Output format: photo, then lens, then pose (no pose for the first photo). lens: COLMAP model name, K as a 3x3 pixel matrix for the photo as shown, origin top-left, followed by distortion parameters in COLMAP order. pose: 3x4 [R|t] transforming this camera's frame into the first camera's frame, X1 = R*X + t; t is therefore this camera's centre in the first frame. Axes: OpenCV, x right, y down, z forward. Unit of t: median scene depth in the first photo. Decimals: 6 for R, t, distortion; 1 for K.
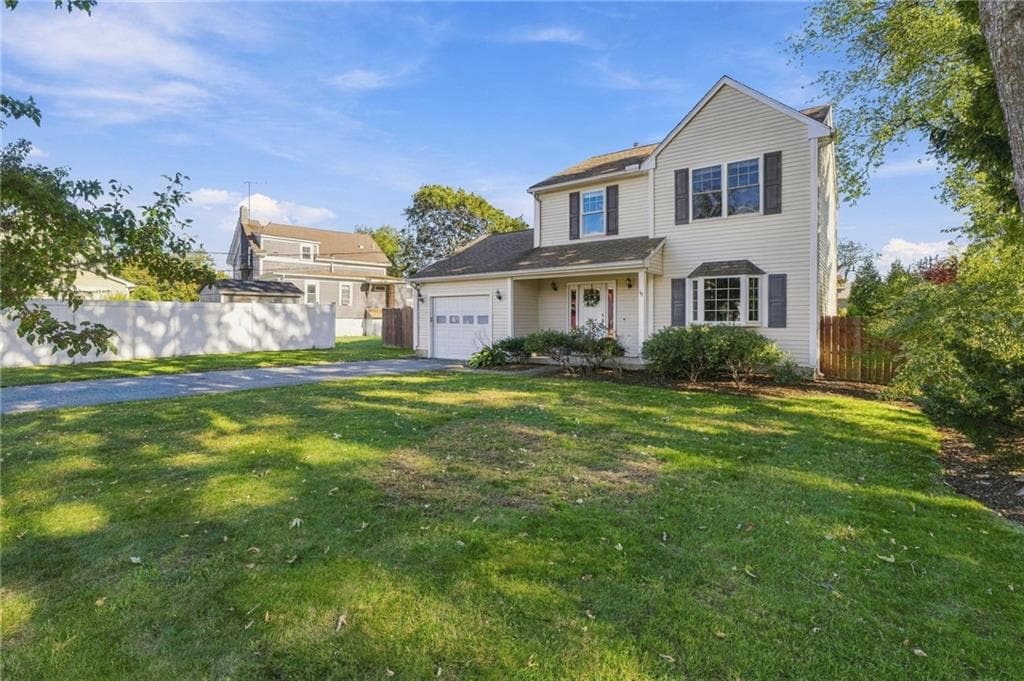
lens RADIAL K [[462.7, 0, 514.6], [0, 462.7, 331.5], [0, 0, 1]] dist [-0.004040, -0.000402]
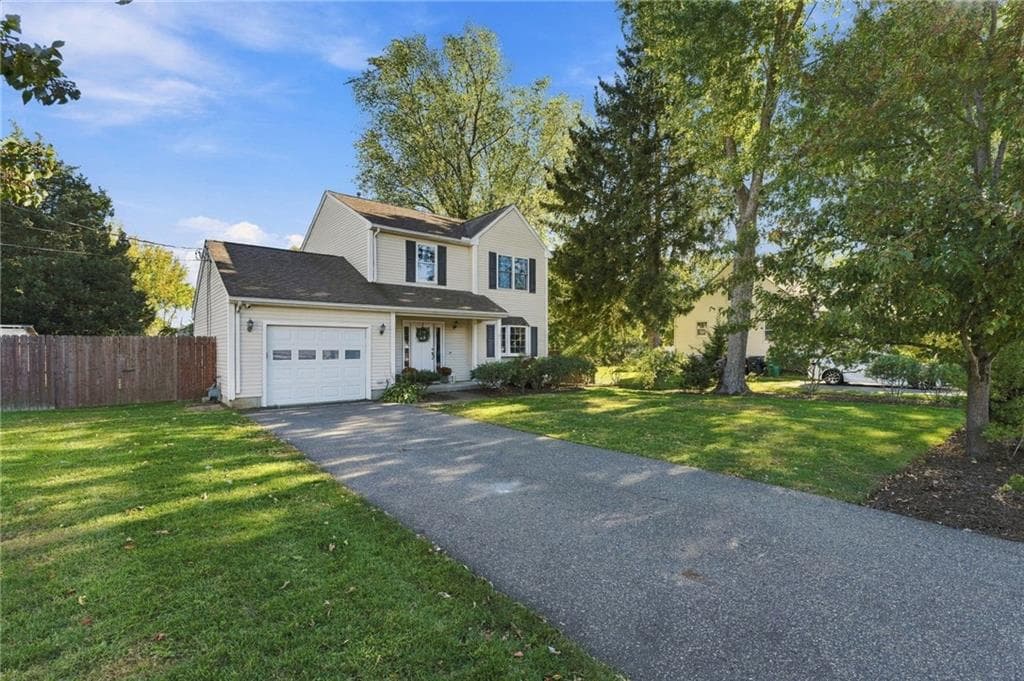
lens RADIAL K [[452.6, 0, 512.0], [0, 452.6, 340.5], [0, 0, 1]] dist [-0.002884, -0.000136]
pose [[0.257644, 0.013565, 0.966145, -0.921557], [0.024704, 0.999482, -0.020621, -0.029418], [-0.965924, 0.029181, 0.257175, 0.509754]]
